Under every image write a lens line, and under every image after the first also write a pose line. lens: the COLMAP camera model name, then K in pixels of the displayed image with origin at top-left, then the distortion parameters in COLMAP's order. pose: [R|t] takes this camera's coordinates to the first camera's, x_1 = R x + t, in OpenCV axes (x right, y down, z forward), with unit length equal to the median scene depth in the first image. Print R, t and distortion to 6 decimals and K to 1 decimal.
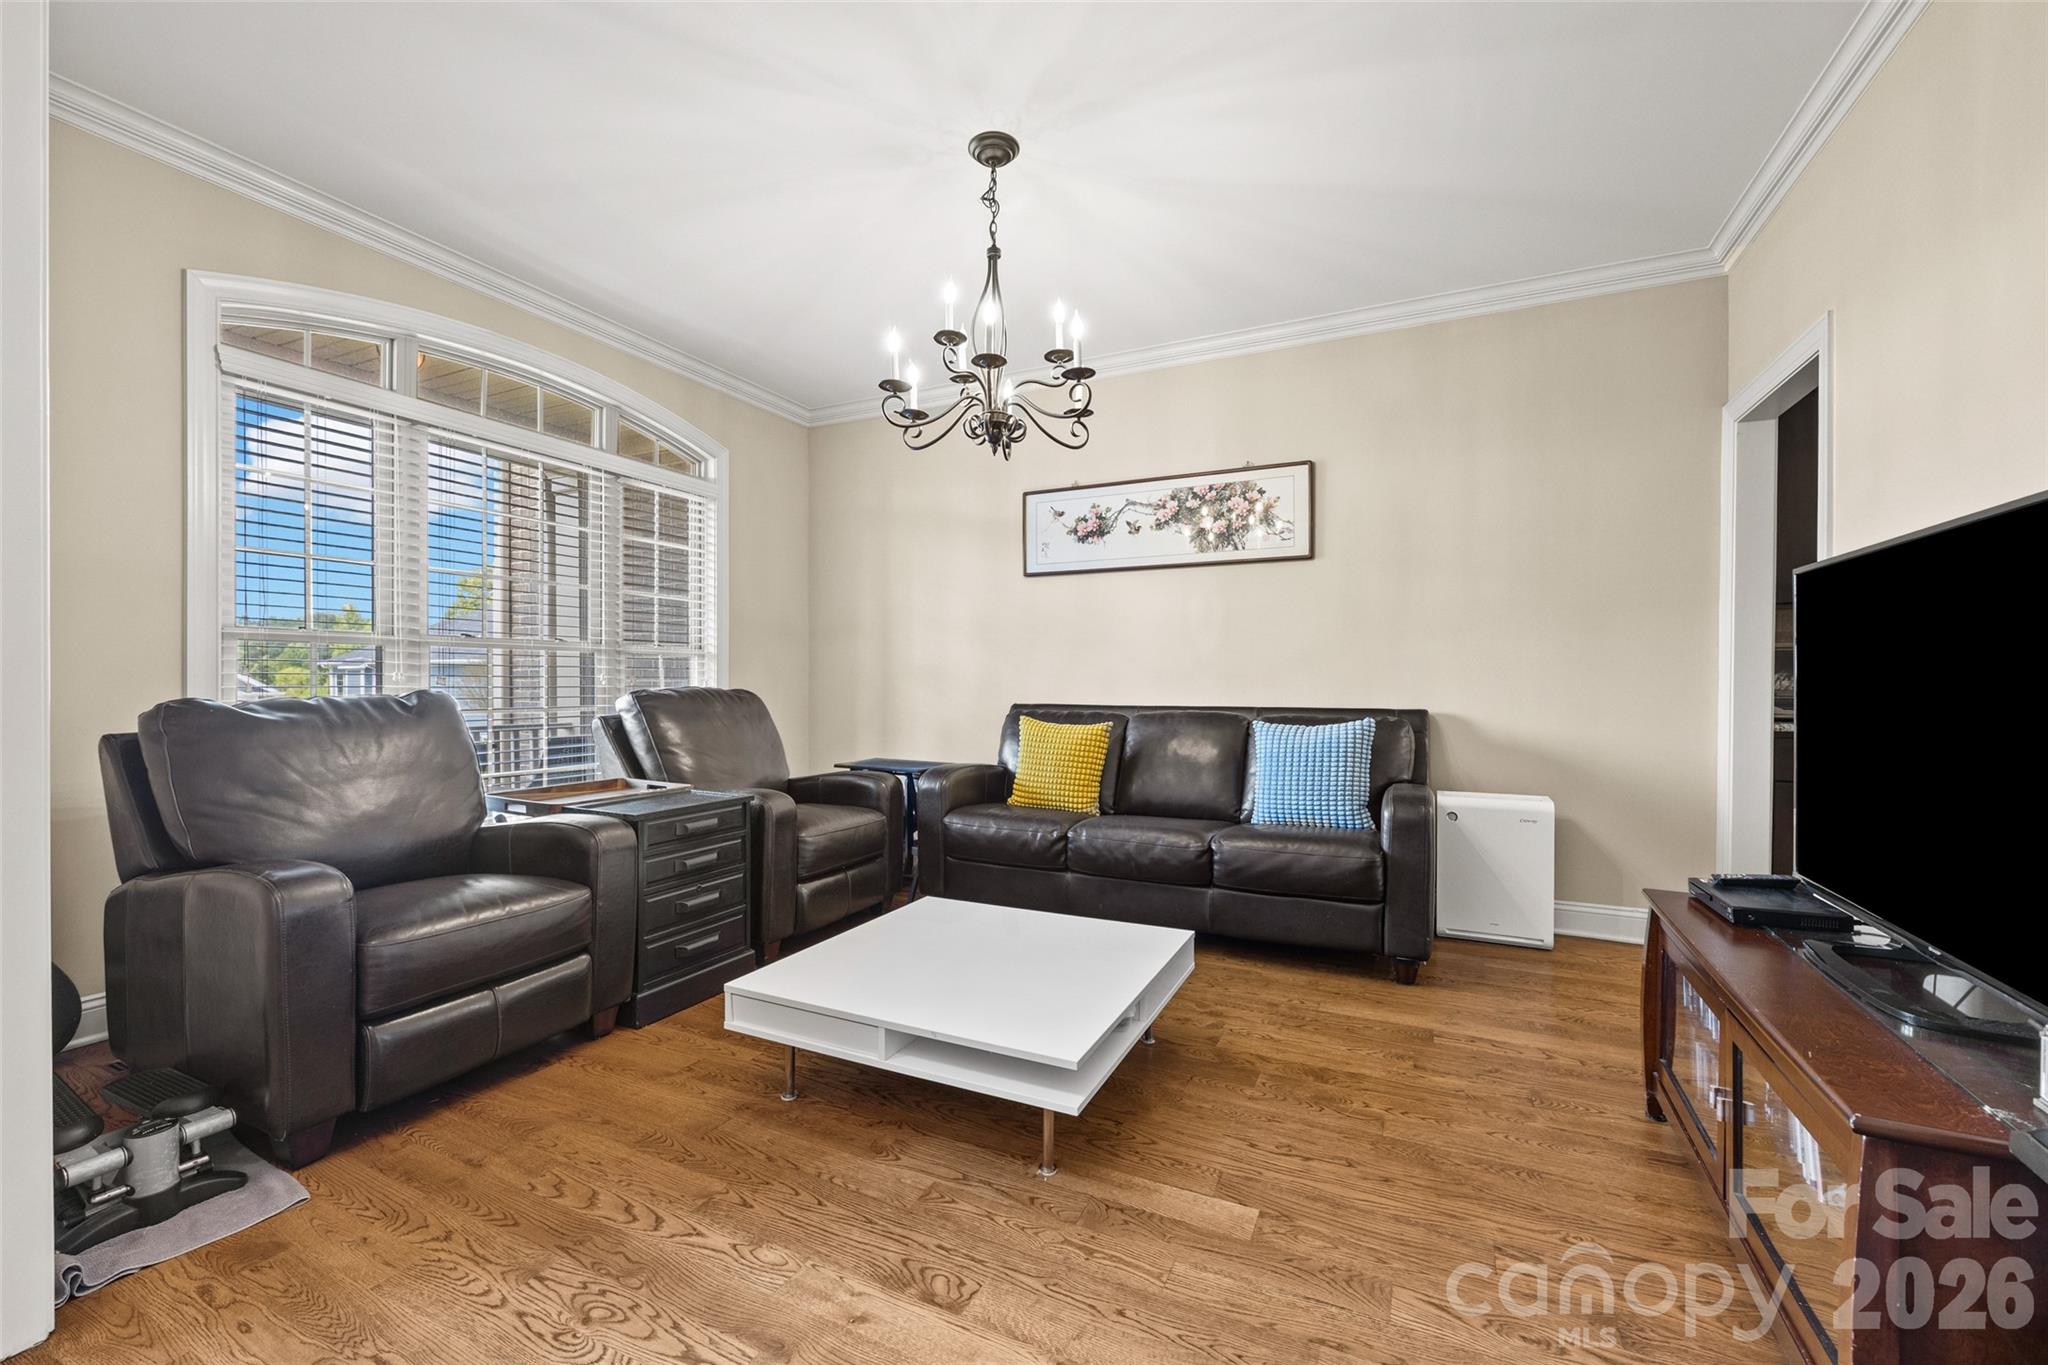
lens RADIAL K [[831.1, 0, 1023.6], [0, 831.1, 690.9], [0, 0, 1]] dist [-0.003736, -0.000064]
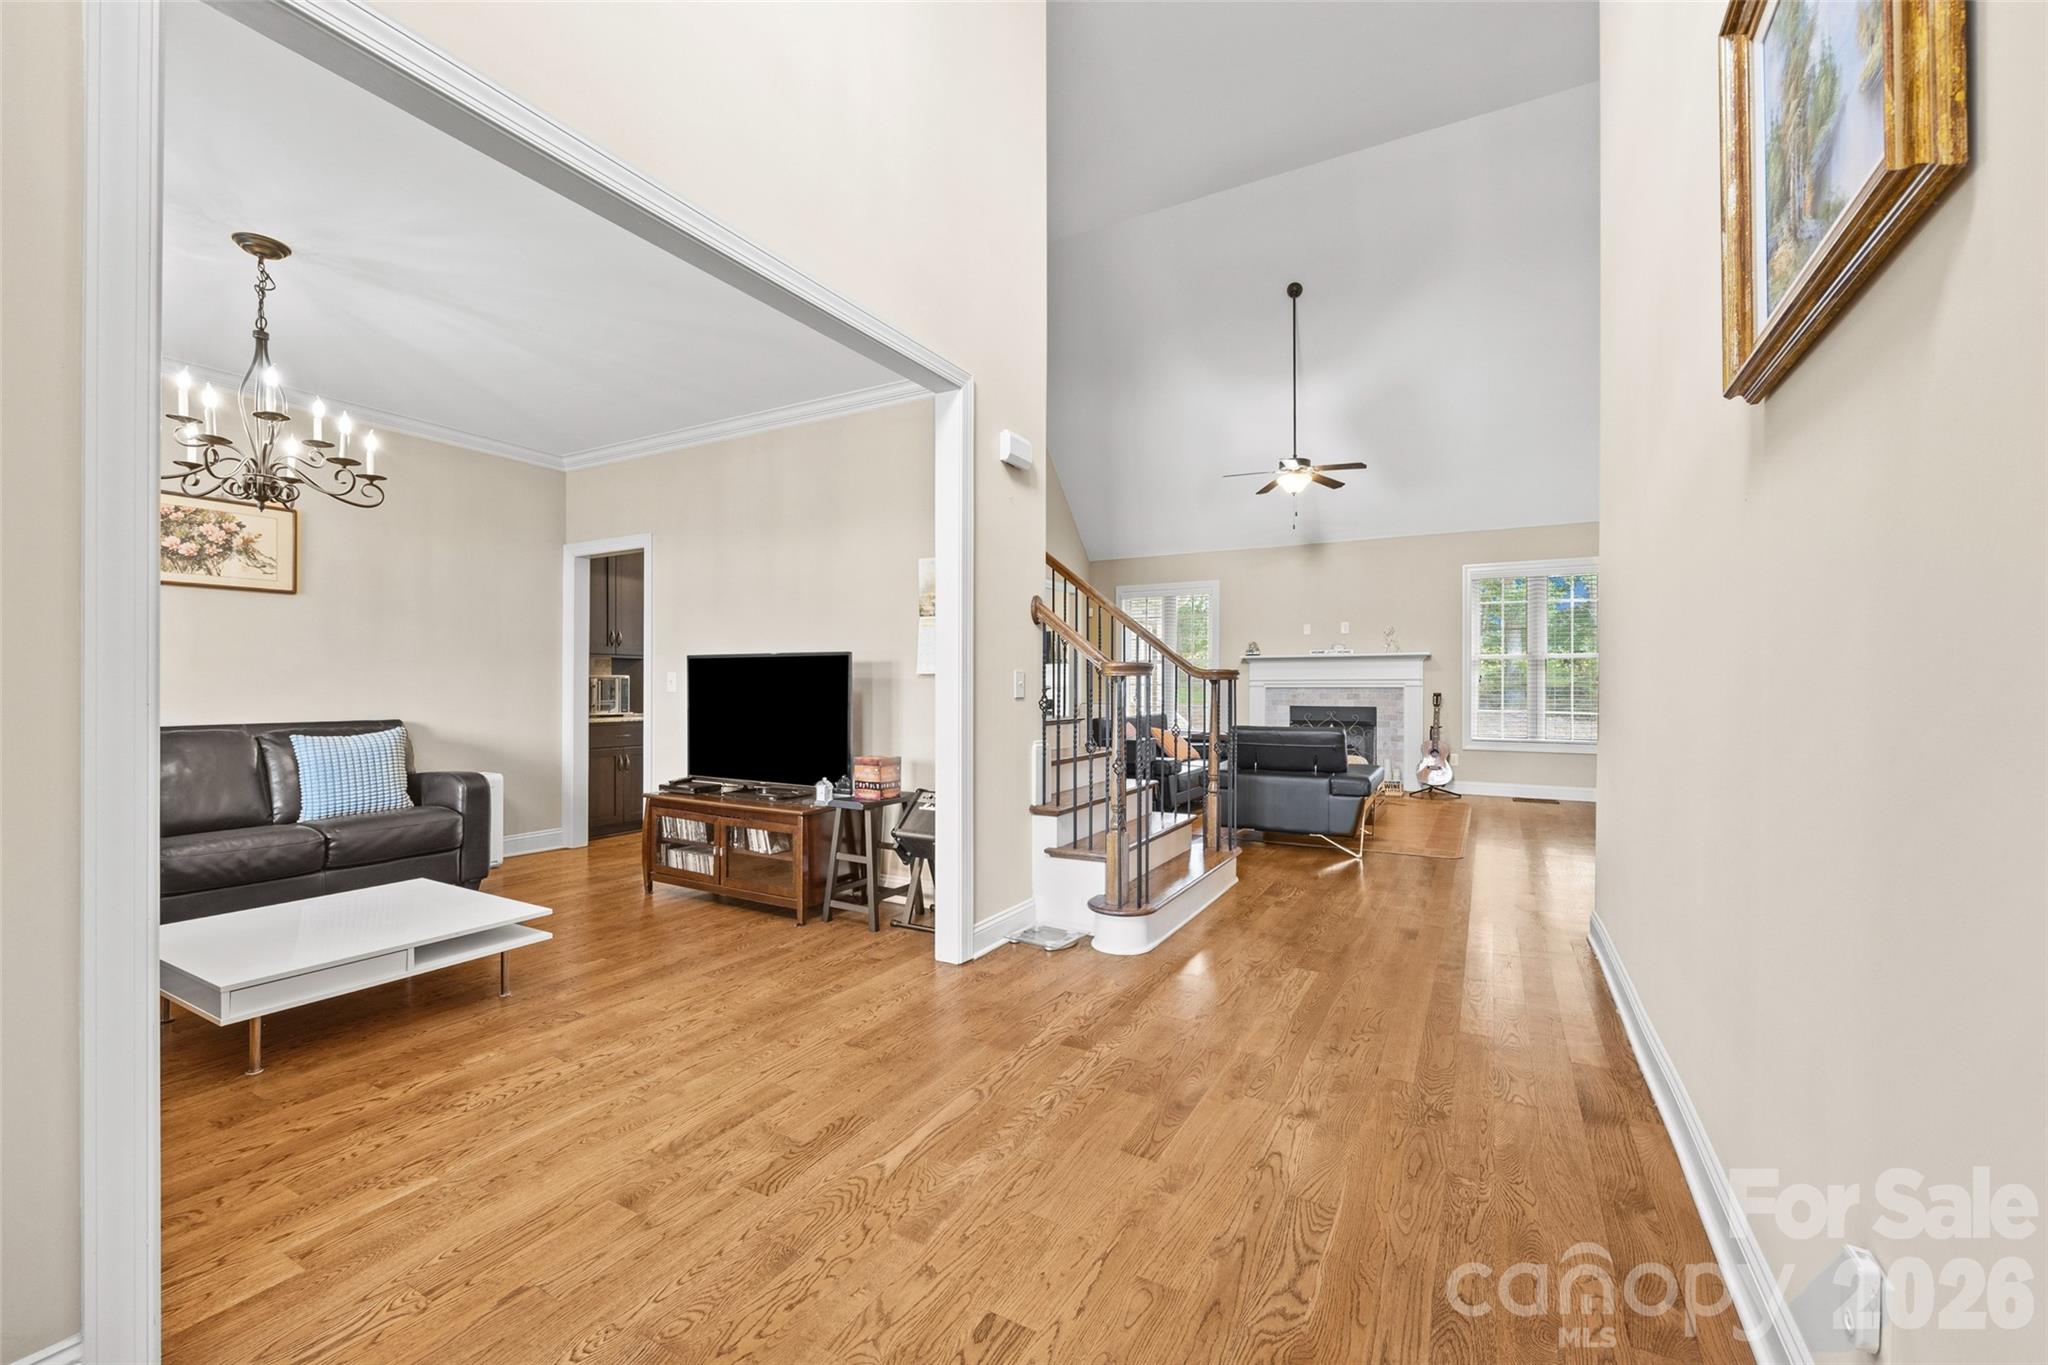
lens RADIAL K [[831.1, 0, 1018.5], [0, 831.1, 685.3], [0, 0, 1]] dist [-0.003736, -0.000064]
pose [[0.049355, 0.002106, 0.998779, -0.906347], [0.011304, 0.999933, -0.002667, -0.020803], [-0.998717, 0.011422, 0.049328, -0.078520]]
